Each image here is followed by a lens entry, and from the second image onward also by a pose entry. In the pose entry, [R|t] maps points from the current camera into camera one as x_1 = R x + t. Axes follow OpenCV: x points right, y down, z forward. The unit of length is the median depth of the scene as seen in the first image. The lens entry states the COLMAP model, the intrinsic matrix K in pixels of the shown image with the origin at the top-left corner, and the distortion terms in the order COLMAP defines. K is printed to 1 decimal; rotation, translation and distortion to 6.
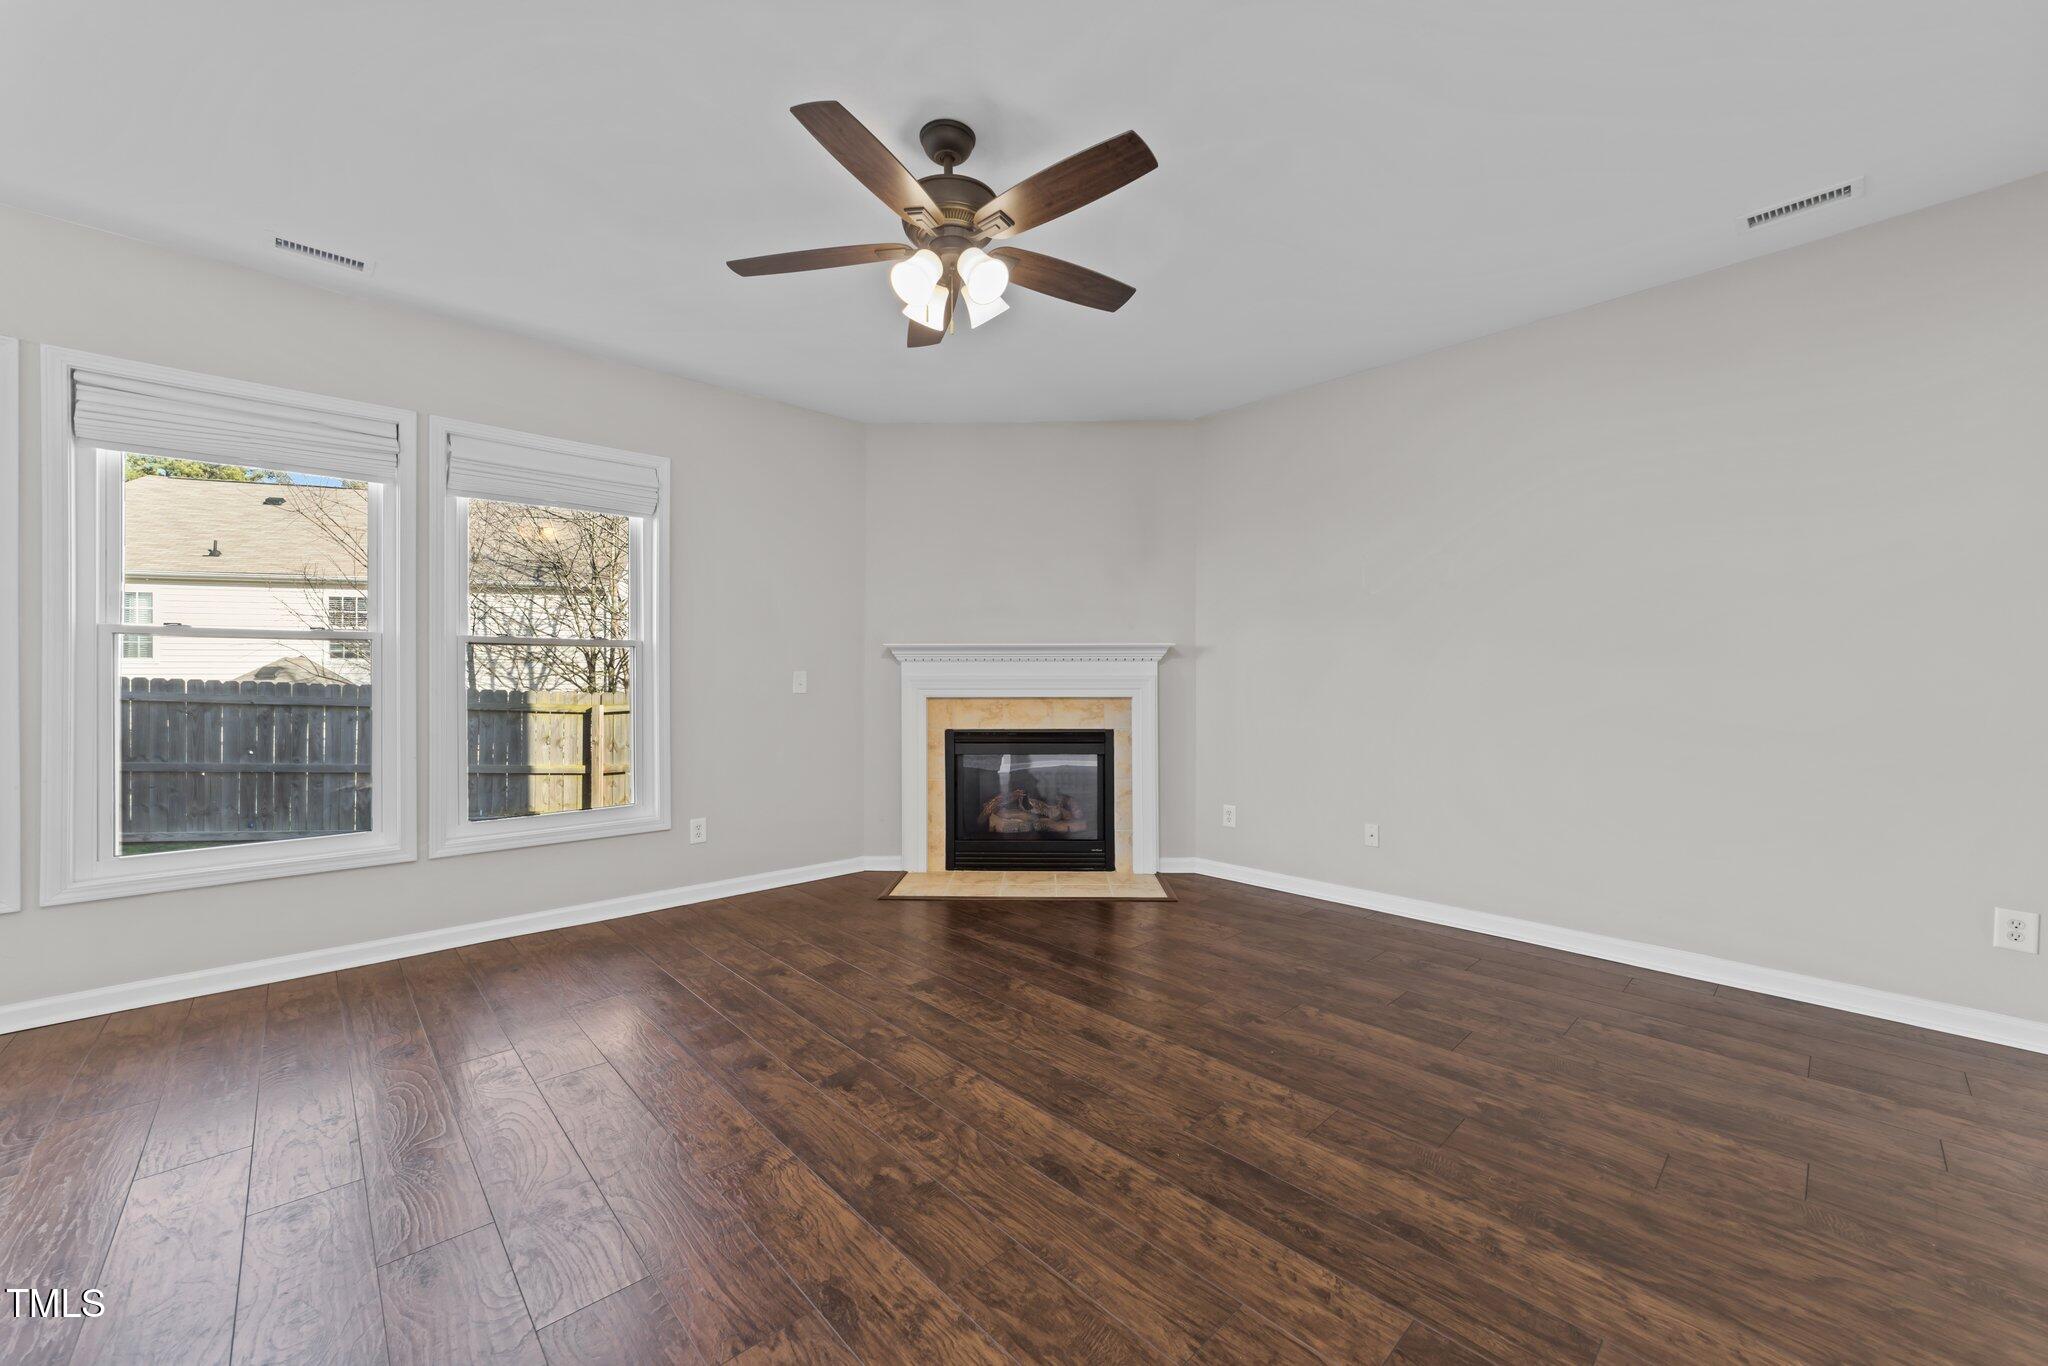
lens RADIAL K [[770.8, 0, 1025.1], [0, 770.8, 675.3], [0, 0, 1]] dist [-0.009560, 0.000854]
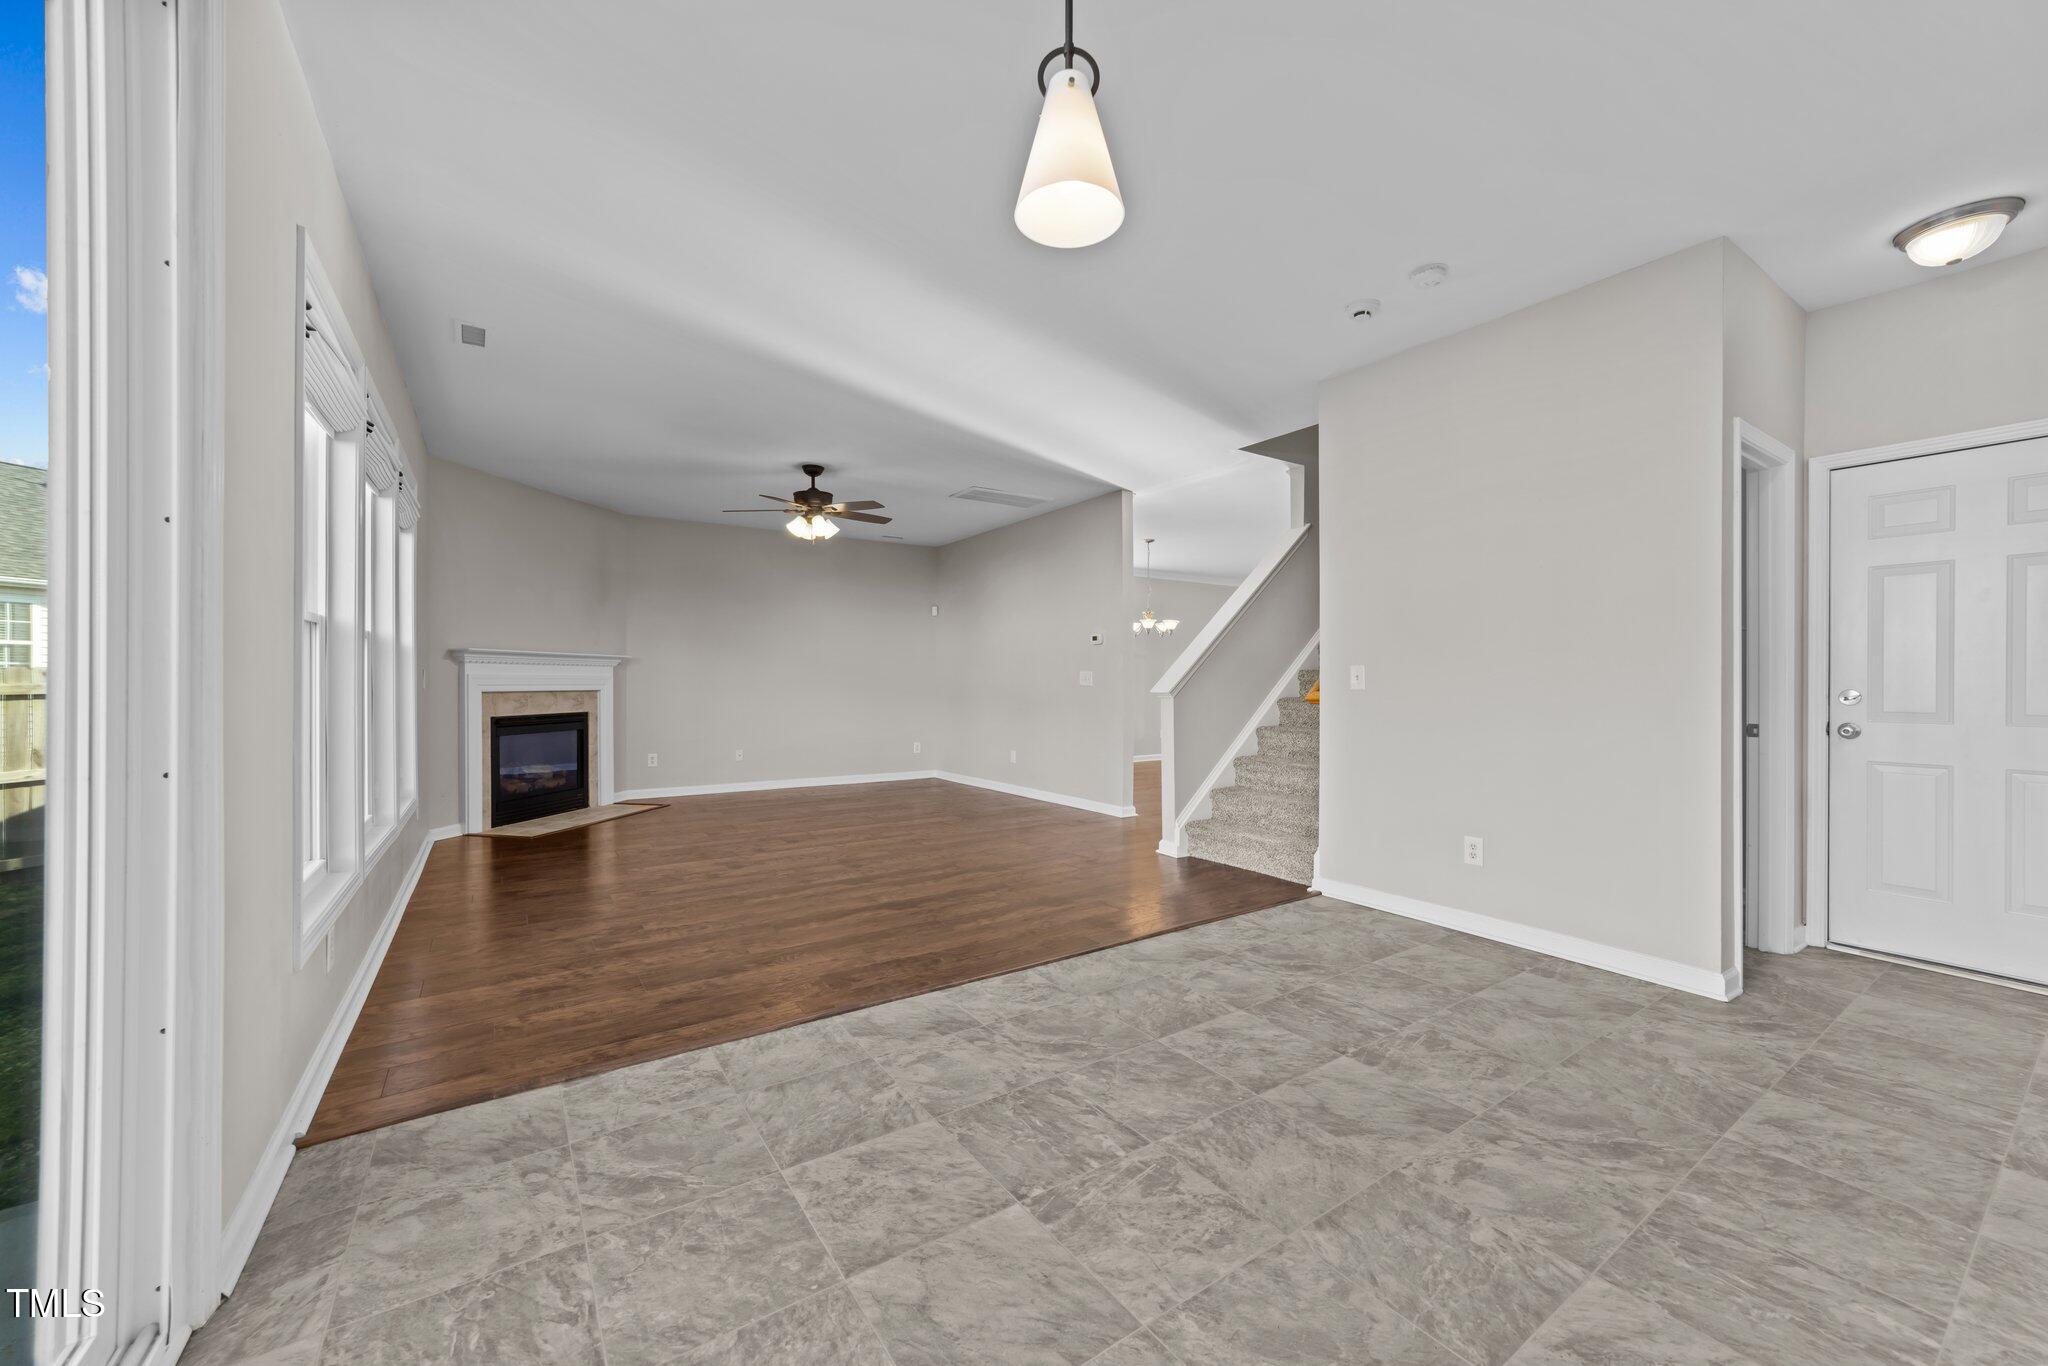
lens RADIAL K [[770.8, 0, 1012.4], [0, 770.8, 684.2], [0, 0, 1]] dist [-0.009560, 0.000854]
pose [[0.155637, 0.003714, 0.987807, -1.230452], [-0.011034, 0.999937, -0.002021, 0.009417], [-0.987753, -0.010584, 0.155668, -0.044031]]
